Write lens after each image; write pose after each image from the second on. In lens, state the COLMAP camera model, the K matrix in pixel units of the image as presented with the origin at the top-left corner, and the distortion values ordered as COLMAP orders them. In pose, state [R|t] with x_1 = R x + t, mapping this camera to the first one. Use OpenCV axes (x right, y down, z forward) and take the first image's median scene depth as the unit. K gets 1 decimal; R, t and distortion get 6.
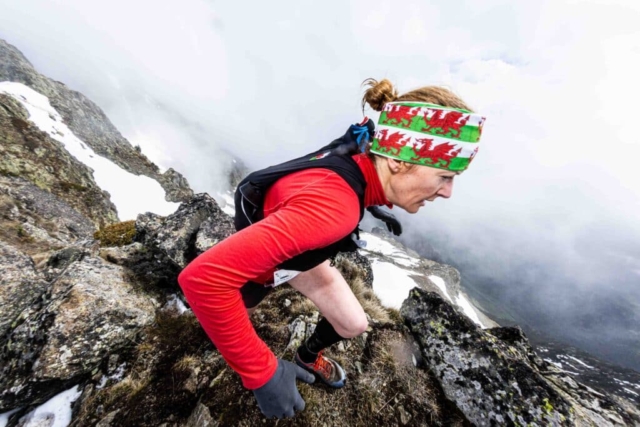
lens RADIAL K [[210.8, 0, 321.8], [0, 210.8, 219.7], [0, 0, 1]] dist [-0.000896, -0.000162]
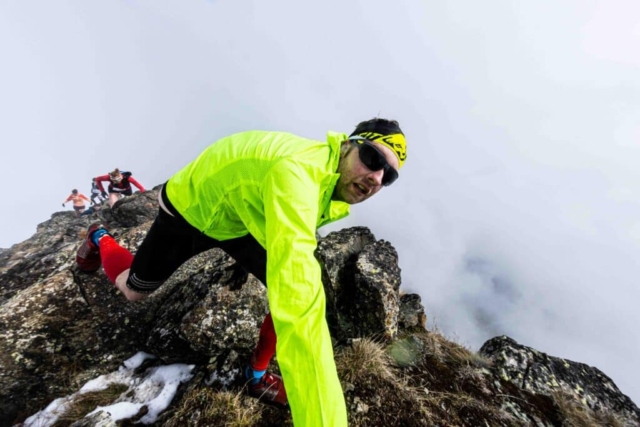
lens RADIAL K [[210.8, 0, 321.8], [0, 210.8, 219.7], [0, 0, 1]] dist [-0.000896, -0.000162]
pose [[0.810182, 0.179688, -0.557958, -0.338837], [-0.375605, 0.889911, -0.258804, 0.263364], [0.450029, 0.419251, 0.788481, 0.281627]]
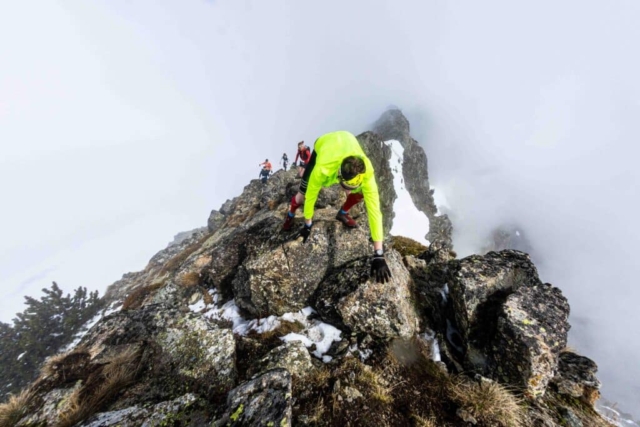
lens RADIAL K [[210.8, 0, 321.8], [0, 210.8, 219.7], [0, 0, 1]] dist [-0.000896, -0.000162]
pose [[0.363063, 0.354373, -0.861745, -0.347070], [-0.546785, 0.829895, 0.110909, 0.154568], [0.754461, 0.430923, 0.495070, 0.009255]]
